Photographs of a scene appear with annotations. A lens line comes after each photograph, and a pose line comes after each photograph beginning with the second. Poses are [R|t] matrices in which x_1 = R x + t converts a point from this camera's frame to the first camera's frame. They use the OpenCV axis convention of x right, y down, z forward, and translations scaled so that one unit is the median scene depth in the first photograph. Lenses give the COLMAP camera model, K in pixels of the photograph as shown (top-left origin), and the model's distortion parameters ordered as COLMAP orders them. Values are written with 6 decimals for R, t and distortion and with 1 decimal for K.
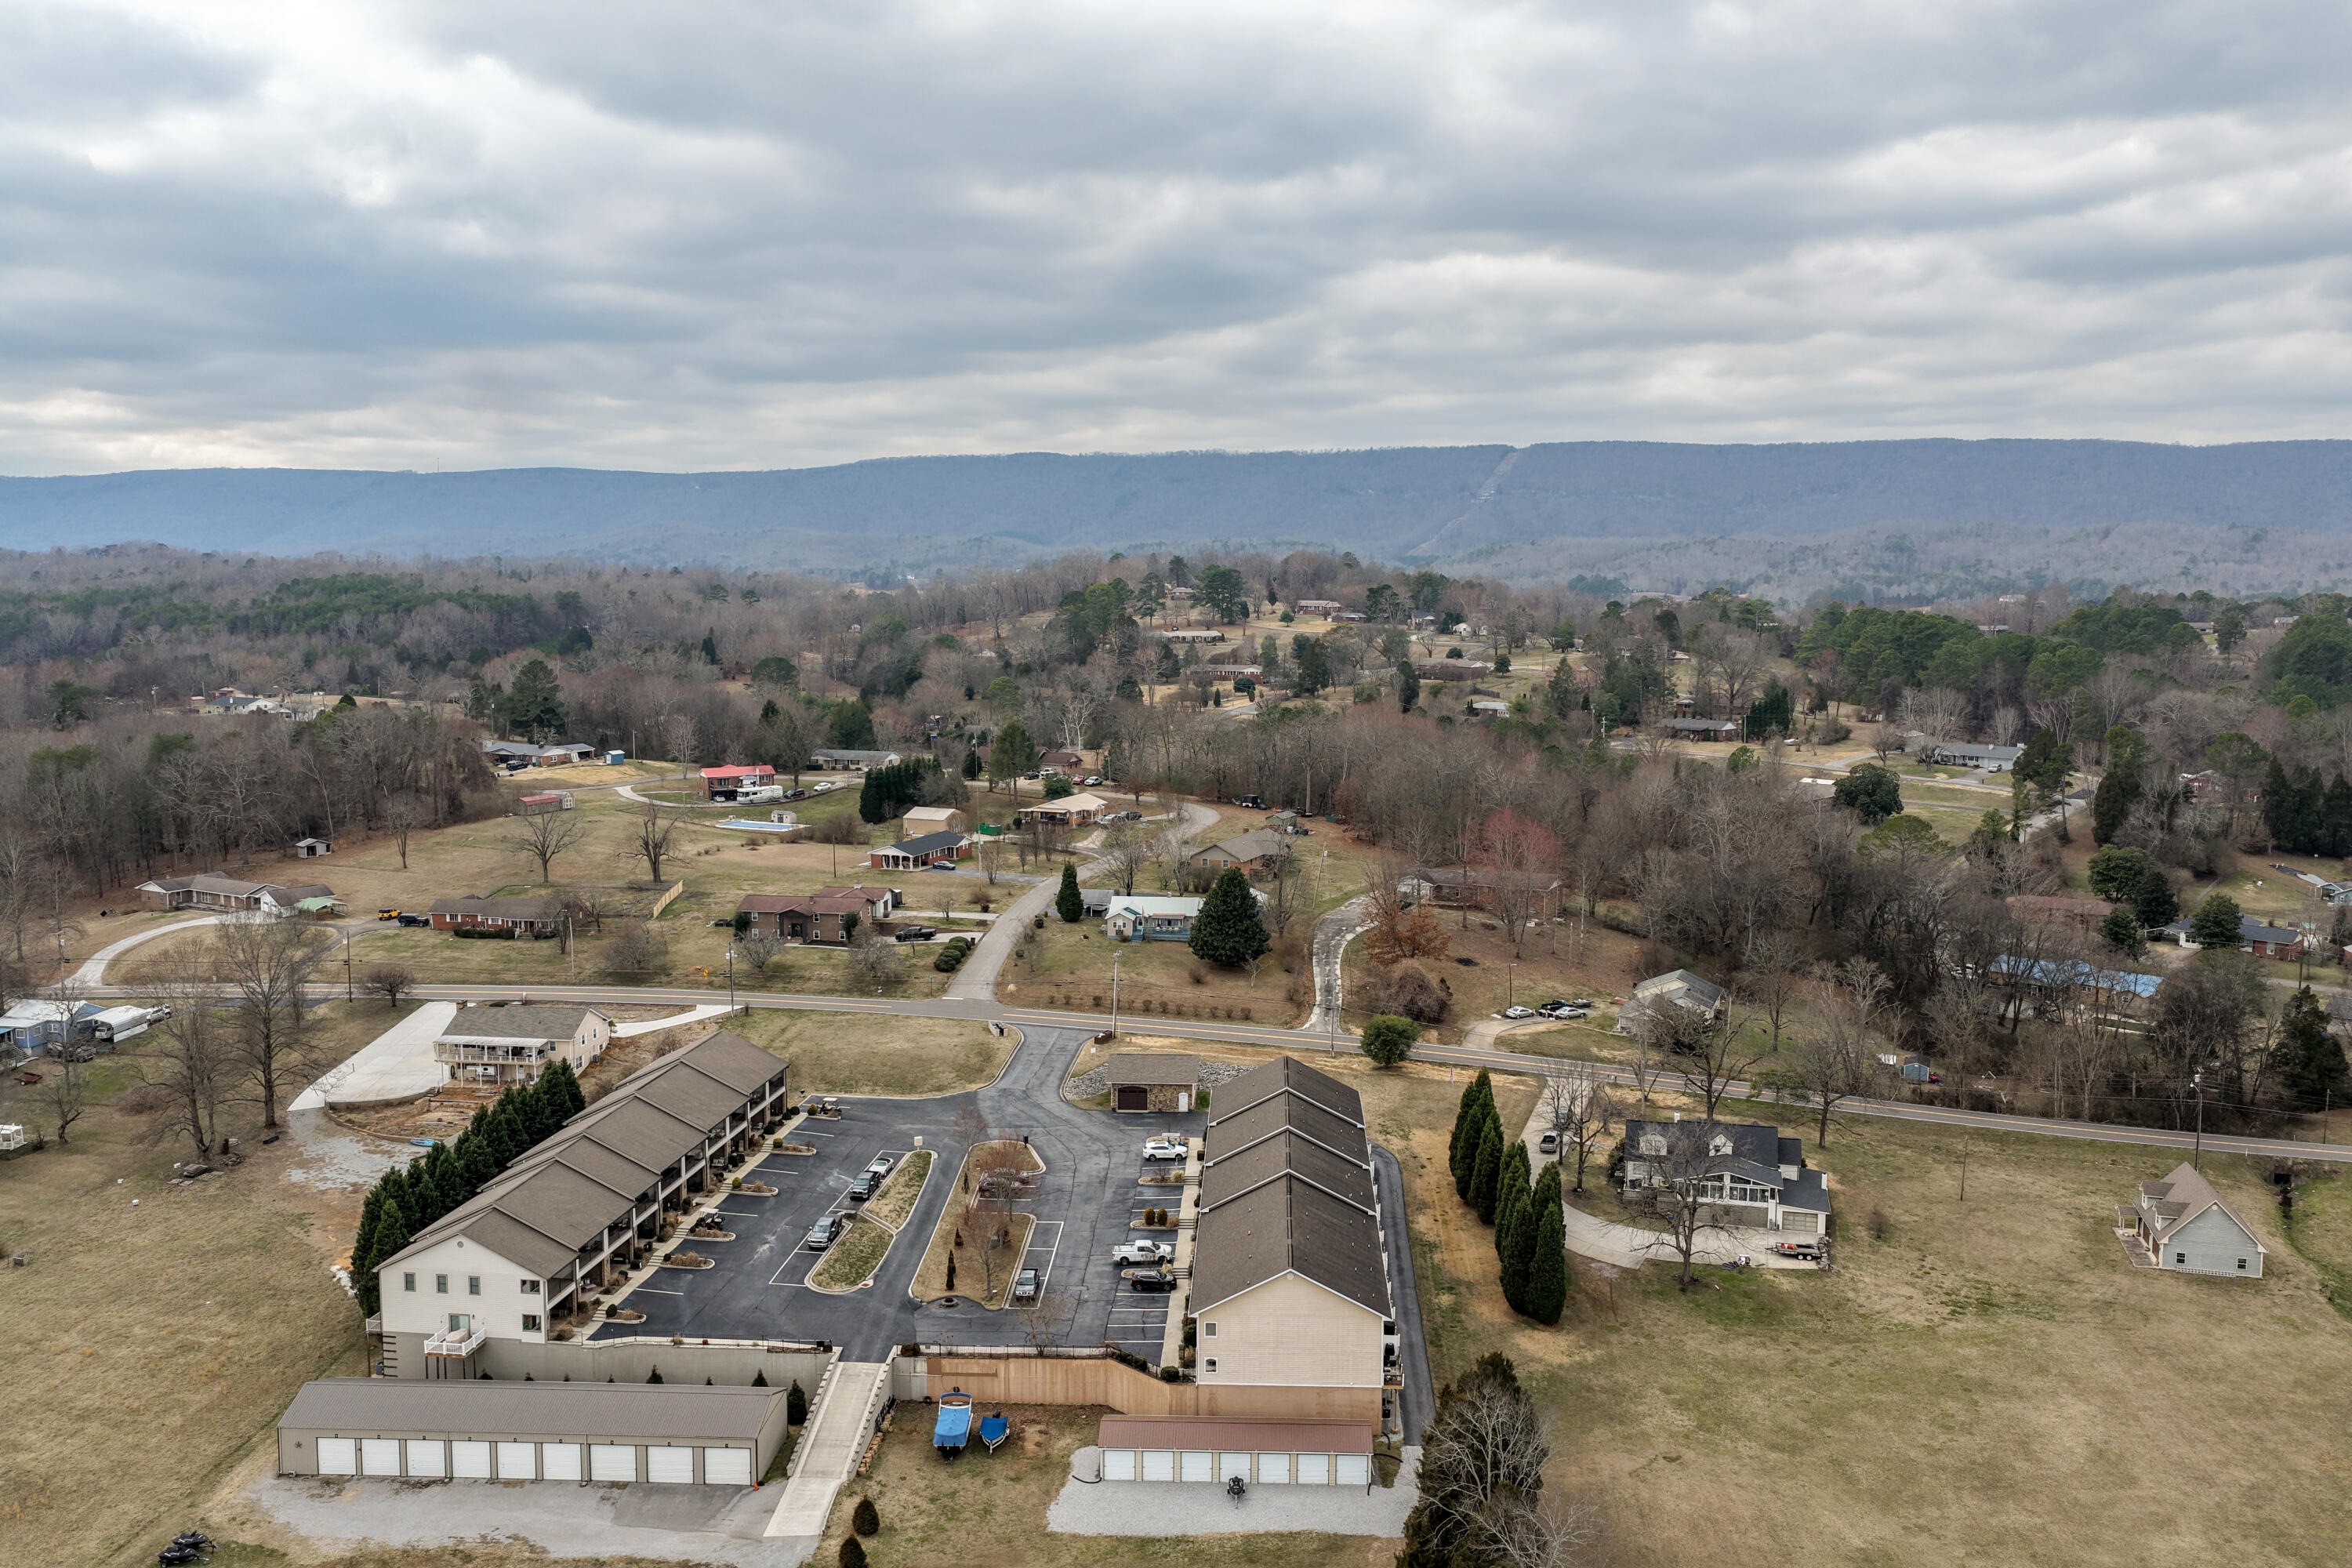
lens RADIAL K [[1948.3, 0, 1181.7], [0, 1948.3, 791.7], [0, 0, 1]] dist [-0.023378, 0.056652]
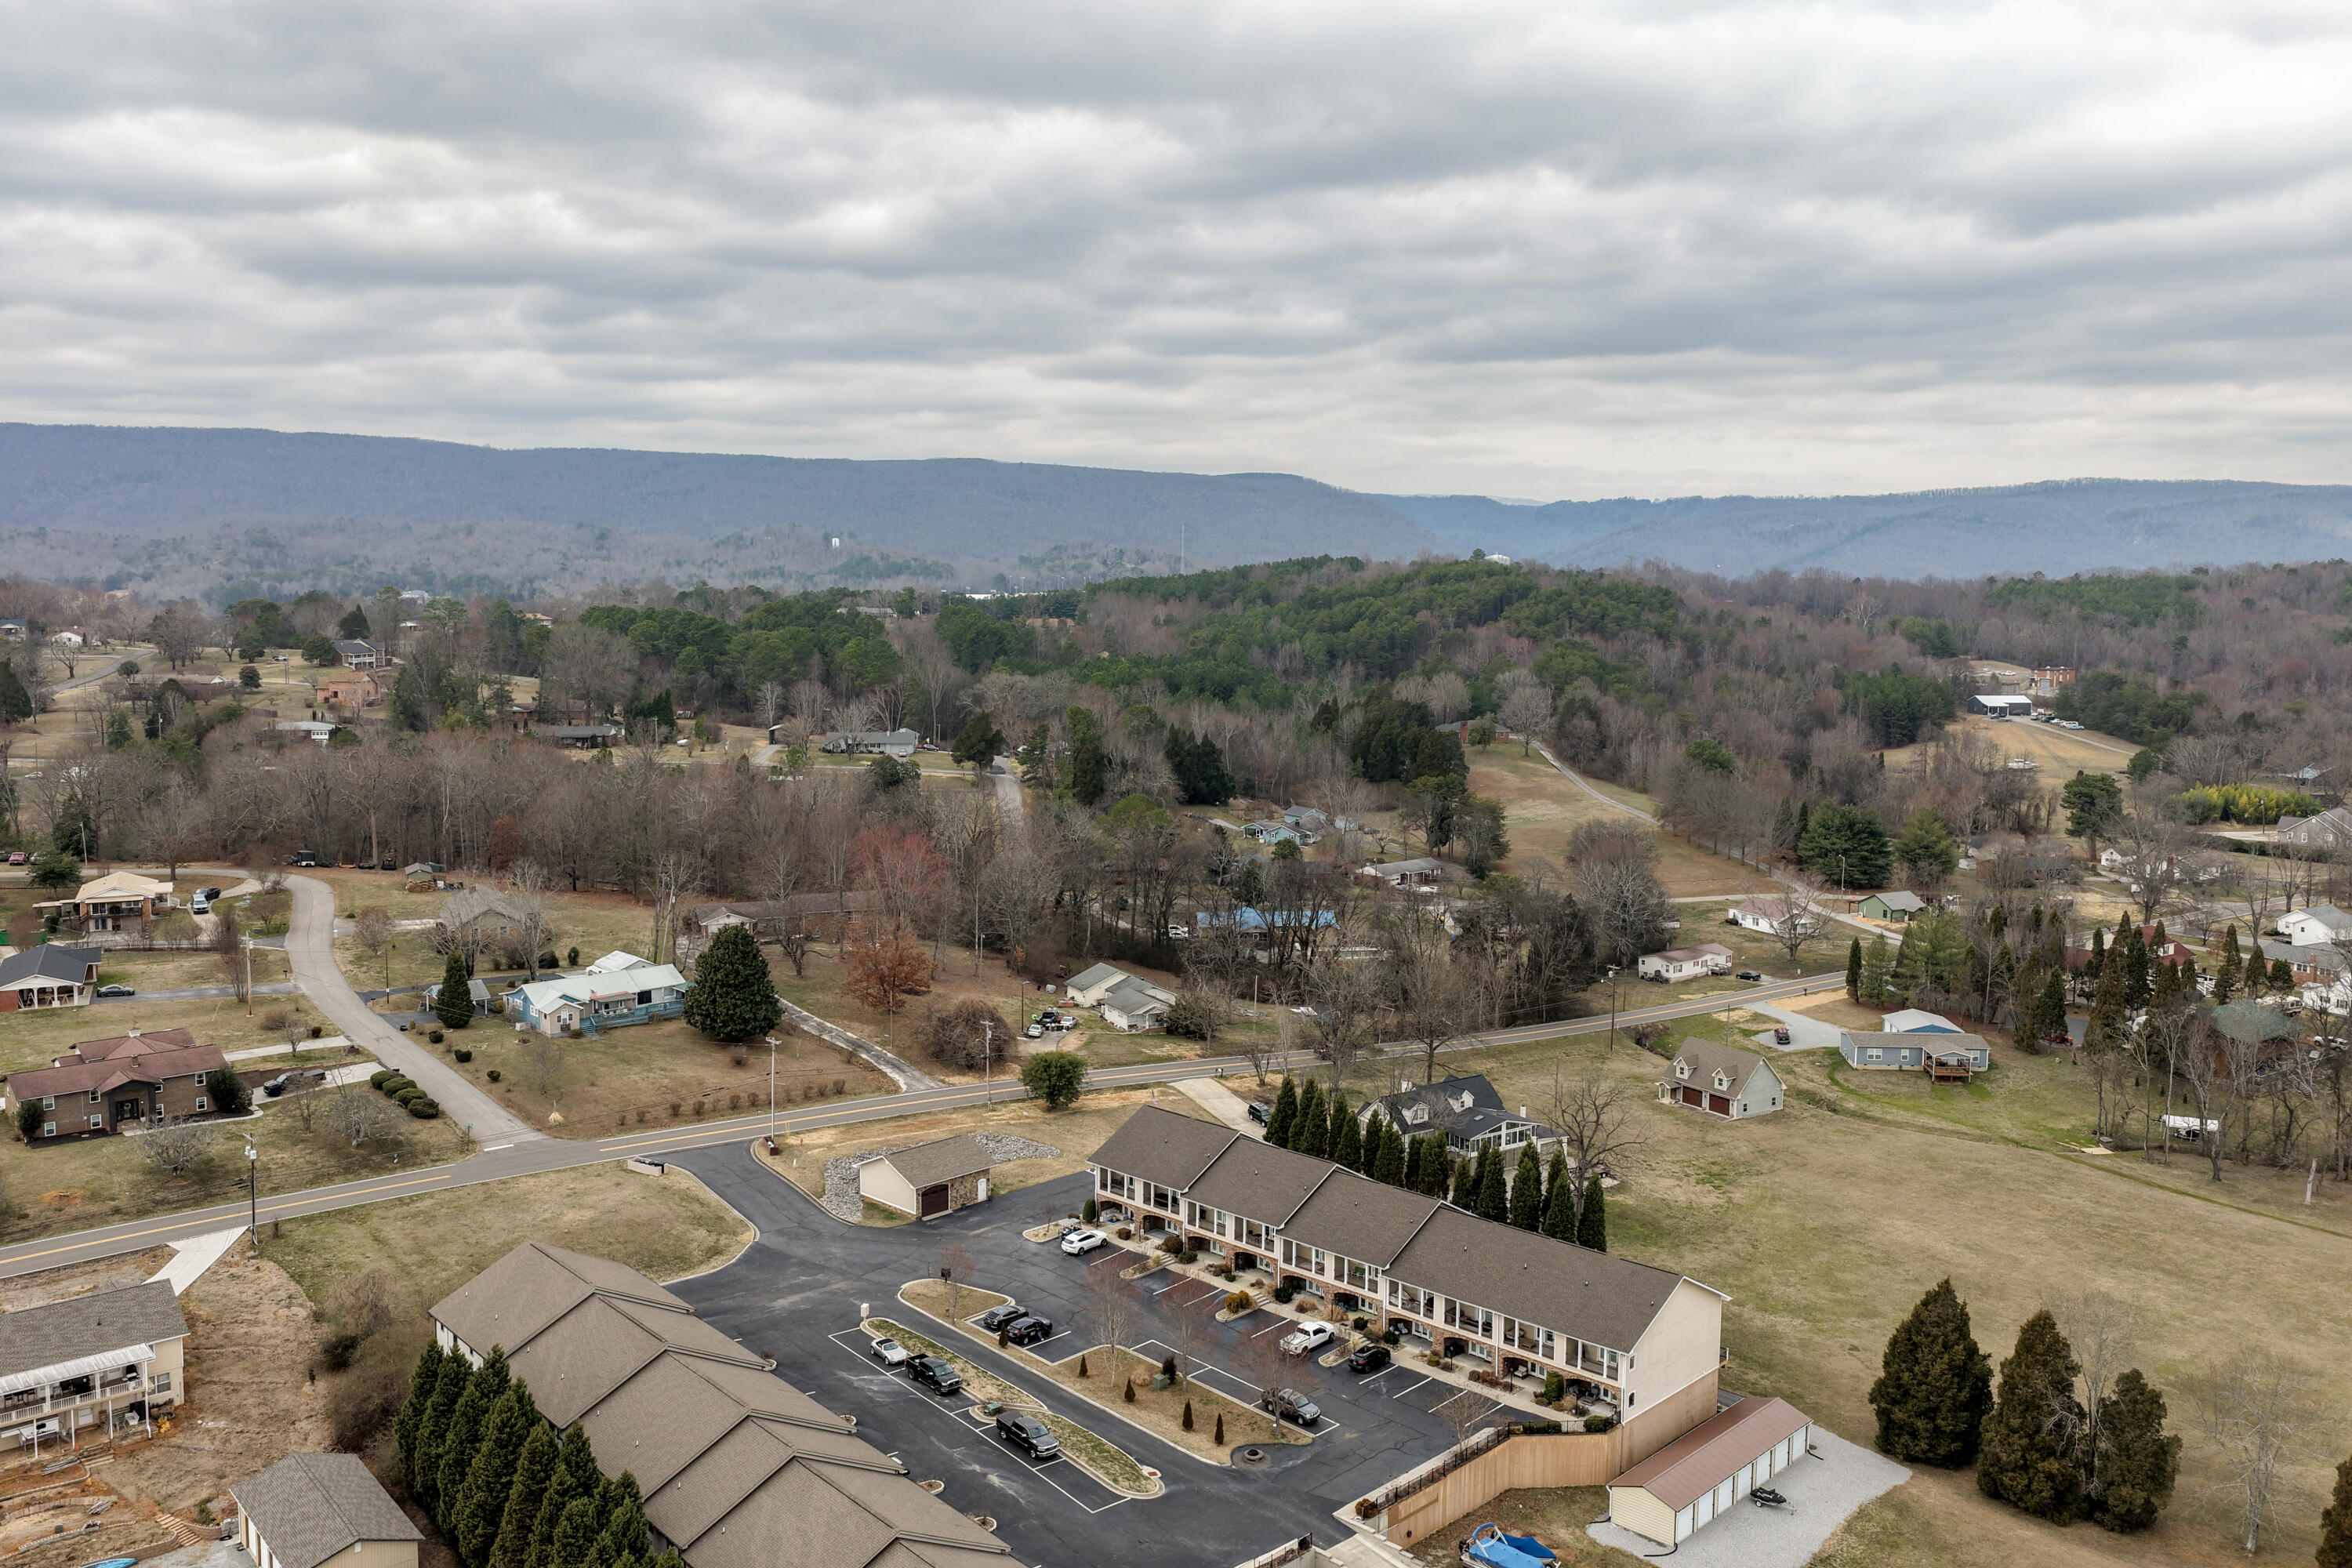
lens RADIAL K [[1971.6, 0, 1172.2], [0, 1971.6, 653.8], [0, 0, 1]] dist [-0.001297, 0.022369]
pose [[0.654951, -0.033859, 0.754913, -0.529811], [0.085539, 0.995897, -0.029545, -0.038361], [-0.750815, 0.083925, 0.655159, 0.308968]]
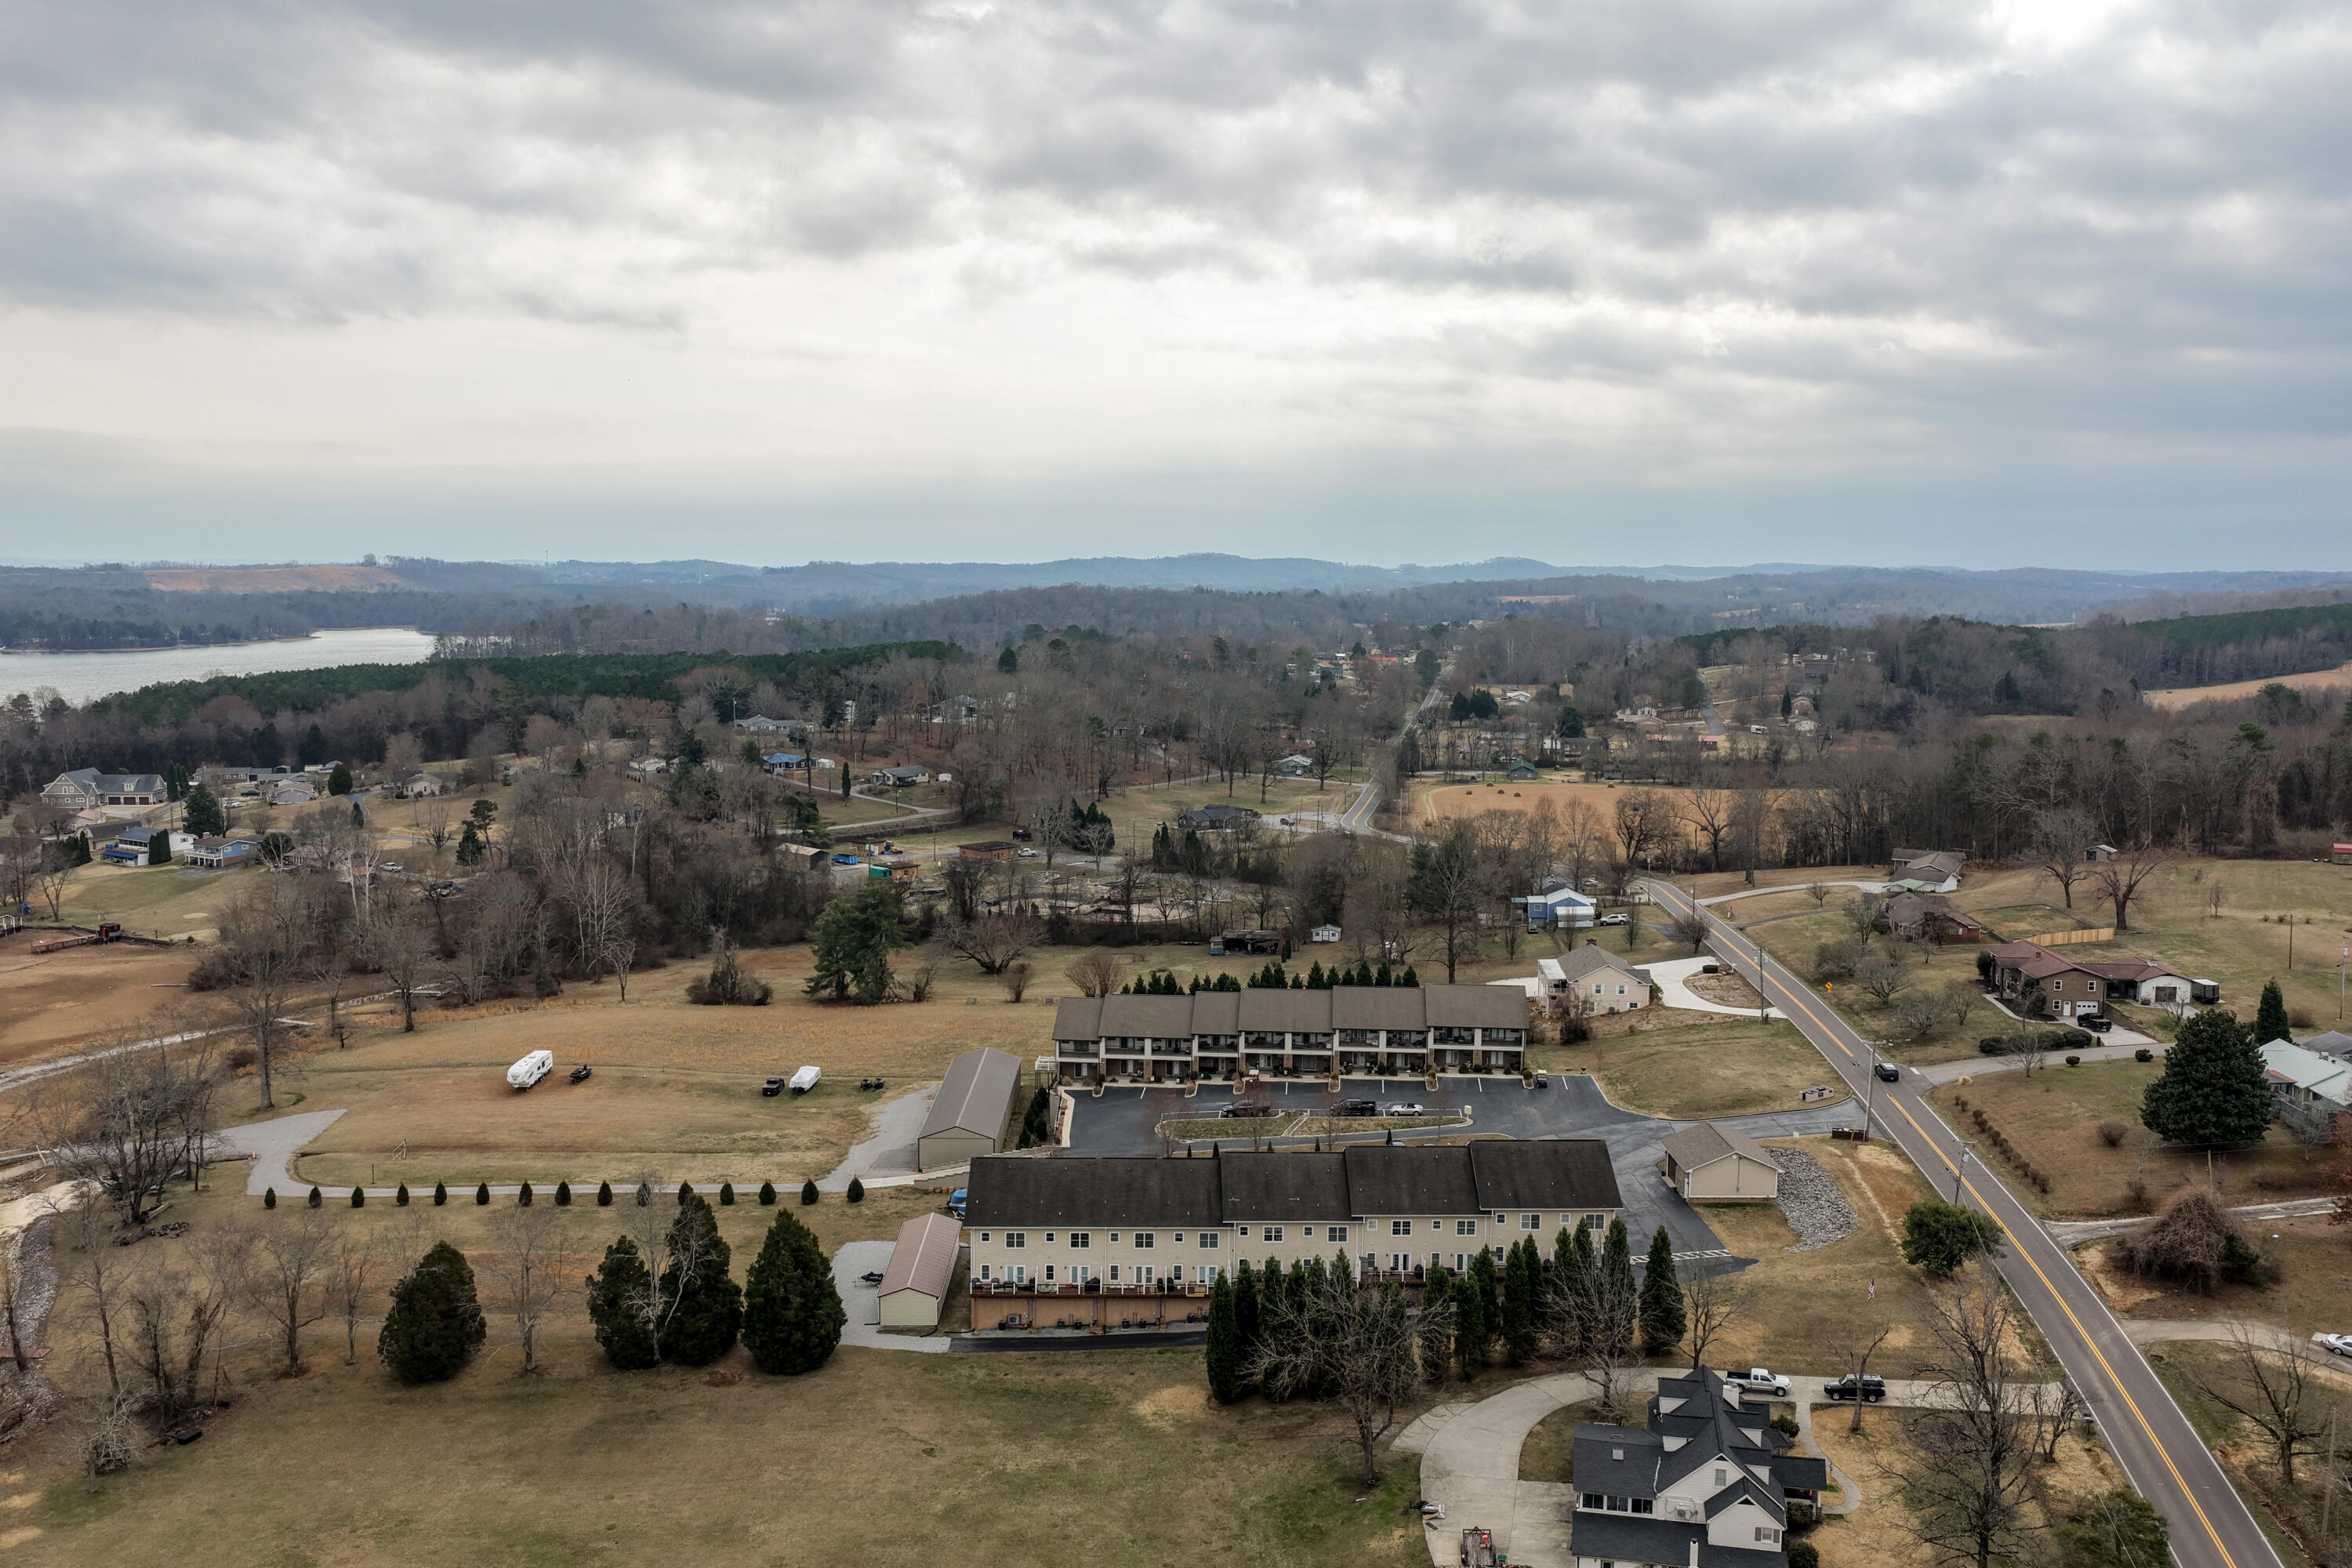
lens RADIAL K [[1958.1, 0, 1176.7], [0, 1958.1, 942.1], [0, 0, 1]] dist [0.005912, 0.002791]
pose [[0.052455, 0.187467, -0.980869, 0.732074], [-0.126751, 0.975527, 0.179668, -0.066557], [0.990547, 0.114902, 0.074933, 0.624889]]
